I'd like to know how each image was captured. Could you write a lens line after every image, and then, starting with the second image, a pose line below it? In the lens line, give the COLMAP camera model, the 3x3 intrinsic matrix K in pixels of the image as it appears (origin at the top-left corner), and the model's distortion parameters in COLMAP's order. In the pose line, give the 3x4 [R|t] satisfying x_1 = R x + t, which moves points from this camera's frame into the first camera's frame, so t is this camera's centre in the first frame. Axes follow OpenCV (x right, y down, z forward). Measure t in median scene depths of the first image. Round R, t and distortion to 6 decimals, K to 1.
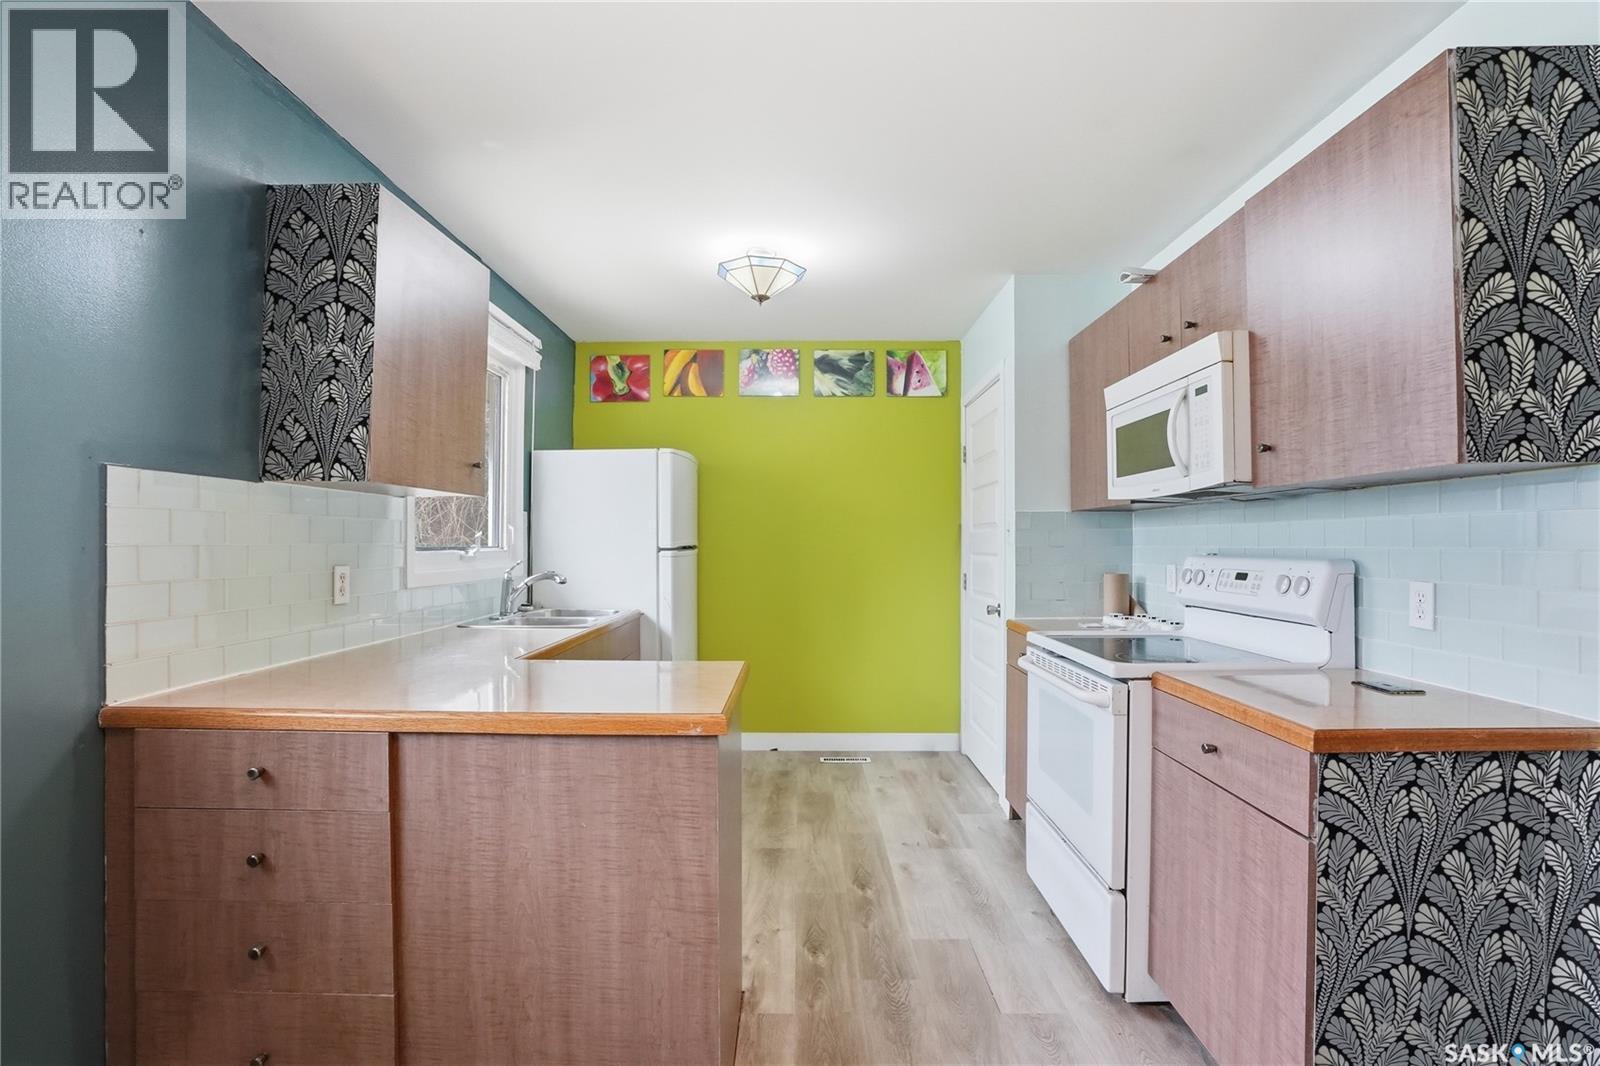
lens RADIAL K [[742.4, 0, 800.0], [0, 742.4, 533.0], [0, 0, 1]] dist [-0.065452, 0.025556]
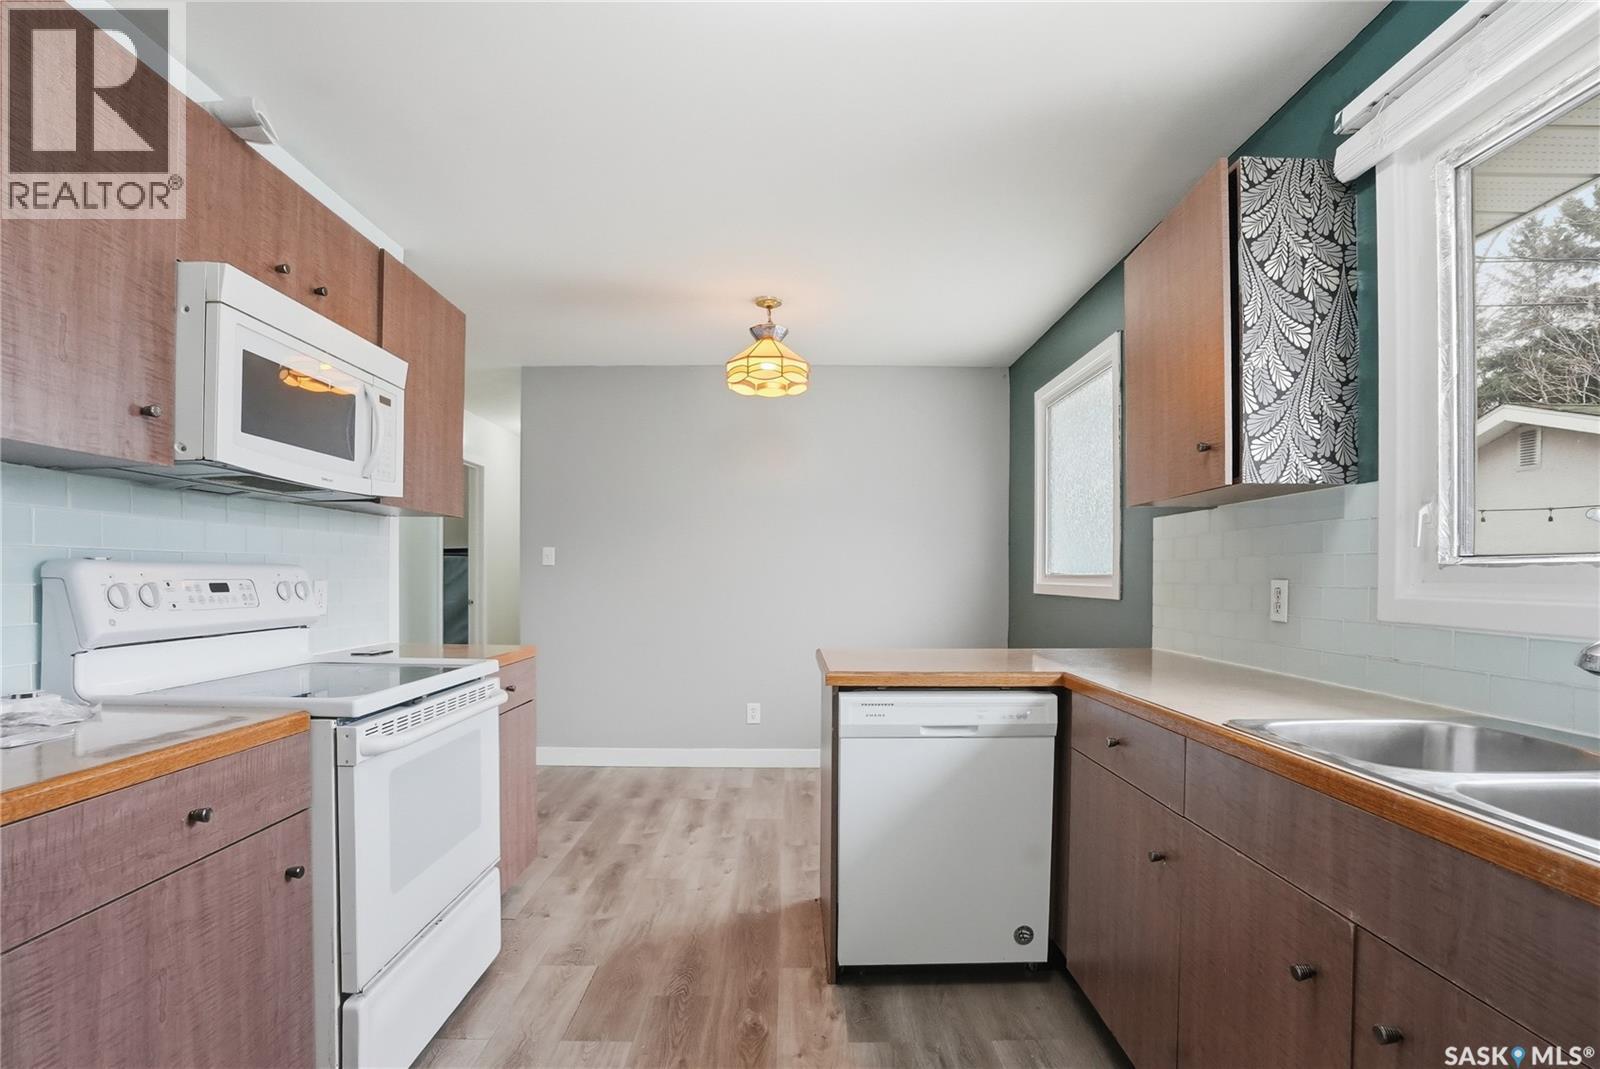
lens RADIAL K [[783.7, 0, 794.3], [0, 783.7, 579.1], [0, 0, 1]] dist [-0.079283, 0.032509]
pose [[-0.999954, -0.006599, -0.006986, -0.017025], [-0.006532, 0.999932, -0.009676, 0.058711], [0.007049, -0.009630, -0.999929, 1.984980]]
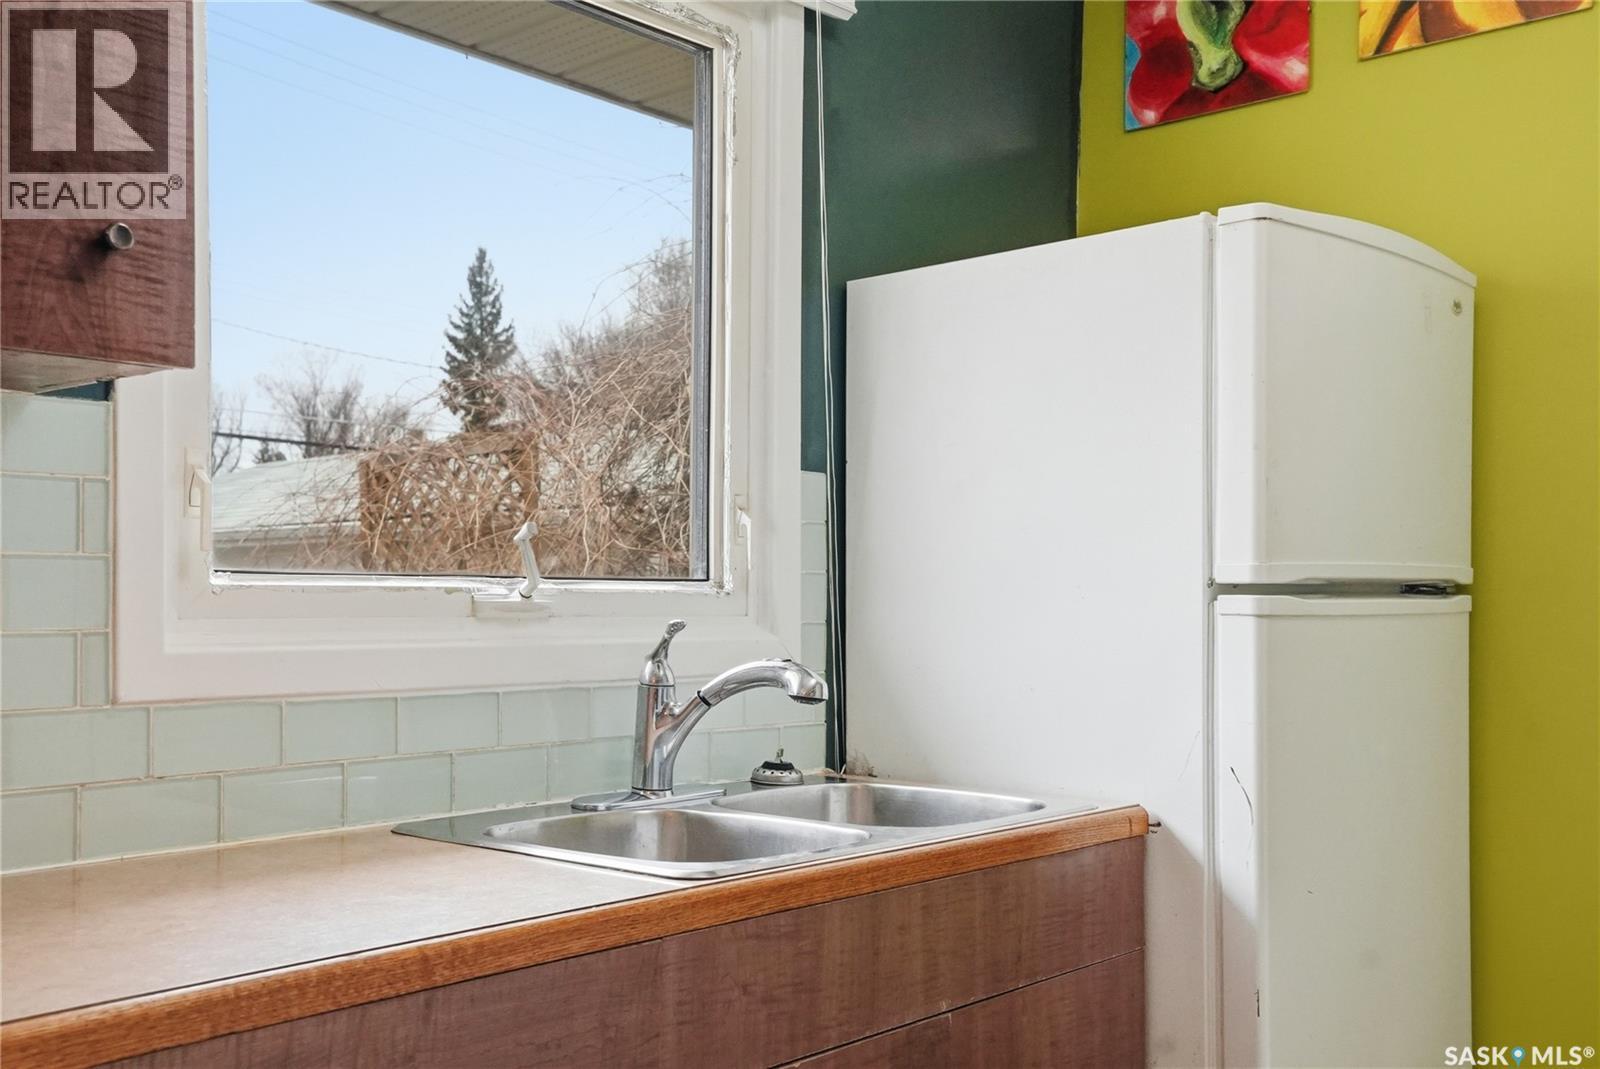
lens RADIAL K [[1589.6, 0, 802.0], [0, 1589.6, 606.3], [0, 0, 1]] dist [0.078694, 0.005044]
pose [[0.754653, 0.004069, -0.656111, 0.137265], [0.005875, 0.999899, 0.012959, 0.035046], [0.656097, -0.013634, 0.754553, 0.809845]]
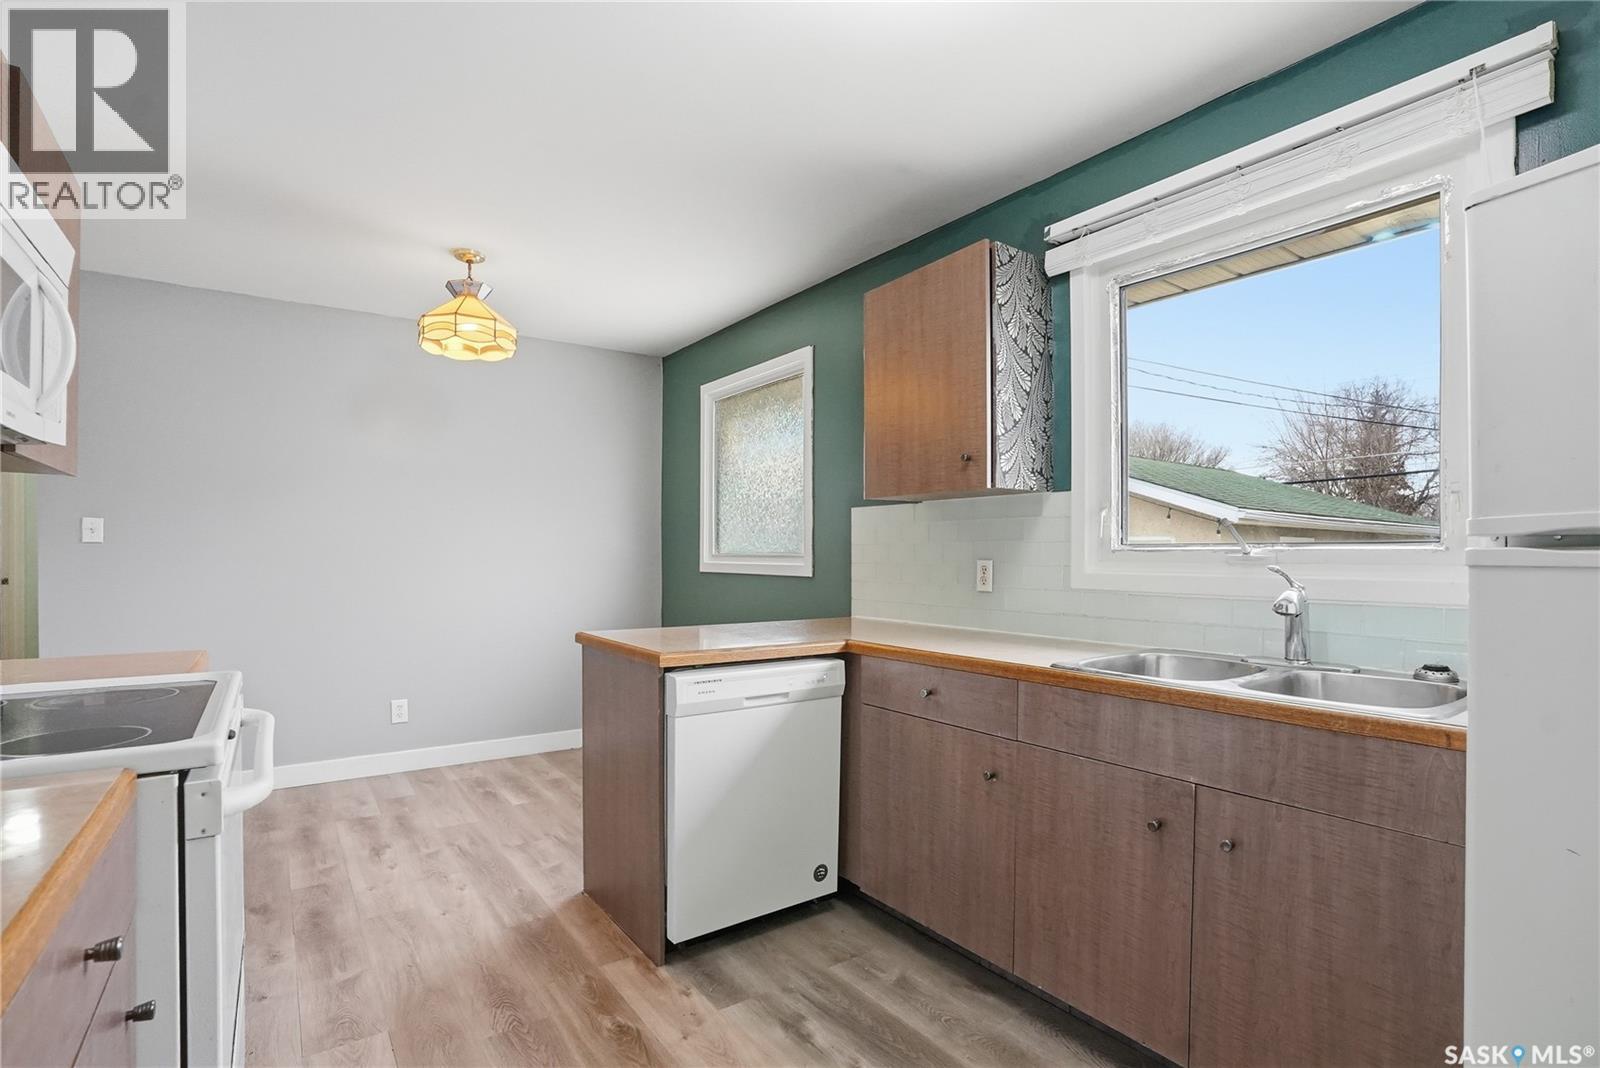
lens RADIAL K [[769.6, 0, 801.5], [0, 769.6, 554.0], [0, 0, 1]] dist [-0.071467, 0.031990]
pose [[-0.812081, -0.004901, -0.583524, 0.365904], [0.003574, 0.999904, -0.013371, 0.052596], [0.583534, -0.012944, -0.811986, 1.889222]]
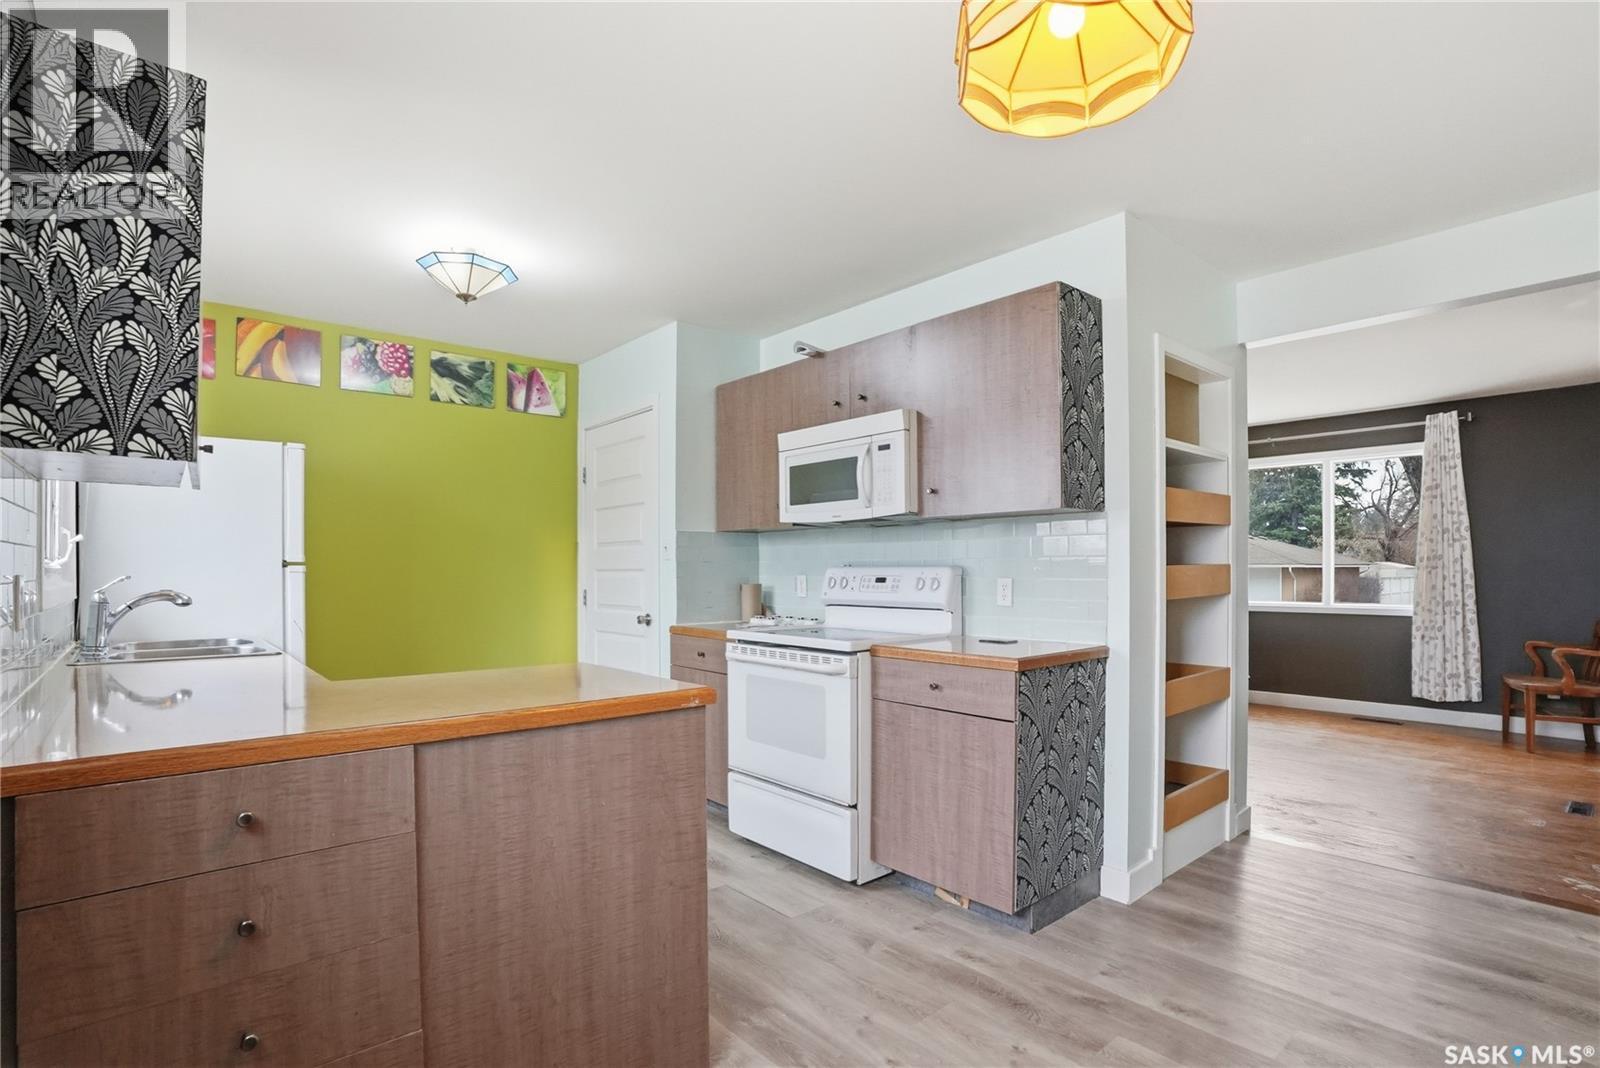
lens RADIAL K [[770.9, 0, 791.8], [0, 770.9, 565.7], [0, 0, 1]] dist [-0.069950, 0.026748]
pose [[0.755542, 0.001541, 0.655099, -0.544808], [-0.006777, 0.999962, 0.005465, 0.027355], [-0.655065, -0.008568, 0.755524, -0.018127]]
